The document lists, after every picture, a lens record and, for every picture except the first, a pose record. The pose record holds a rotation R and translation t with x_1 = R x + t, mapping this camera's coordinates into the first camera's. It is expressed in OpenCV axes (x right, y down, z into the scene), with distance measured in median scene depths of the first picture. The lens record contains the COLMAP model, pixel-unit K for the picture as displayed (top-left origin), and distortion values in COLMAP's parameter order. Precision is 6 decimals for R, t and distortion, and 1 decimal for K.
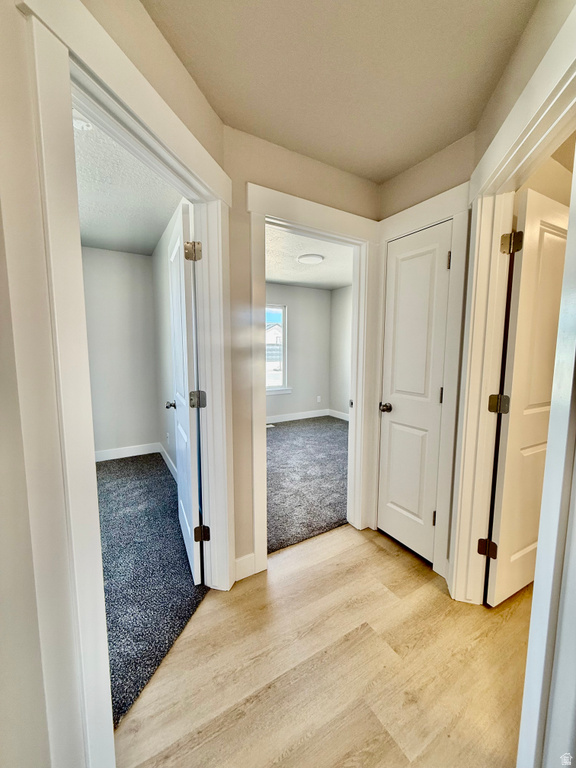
lens RADIAL K [[309.5, 0, 288.3], [0, 309.5, 384.1], [0, 0, 1]] dist [-0.002014, 0.000991]
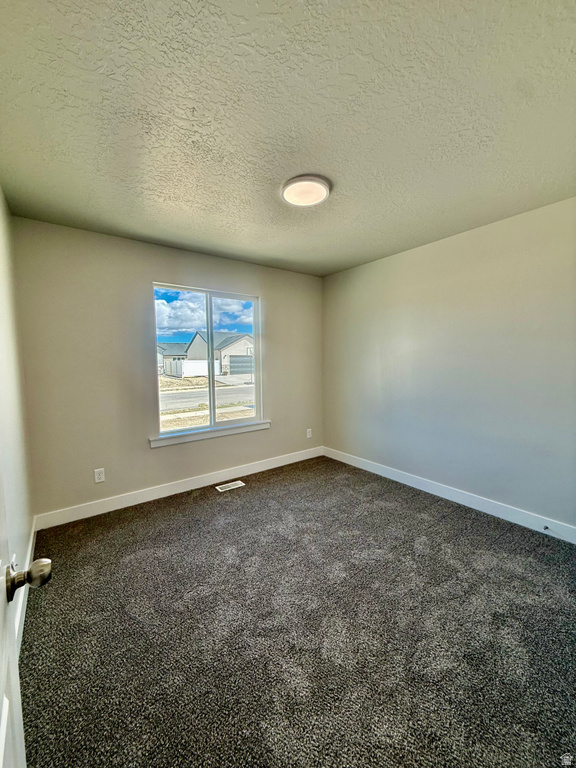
lens RADIAL K [[309.5, 0, 292.1], [0, 309.5, 386.2], [0, 0, 1]] dist [-0.002014, 0.000991]
pose [[0.994426, -0.022981, 0.102901, -0.010274], [0.026093, 0.999239, -0.028997, -0.047962], [-0.102156, 0.031520, 0.994269, 0.413232]]
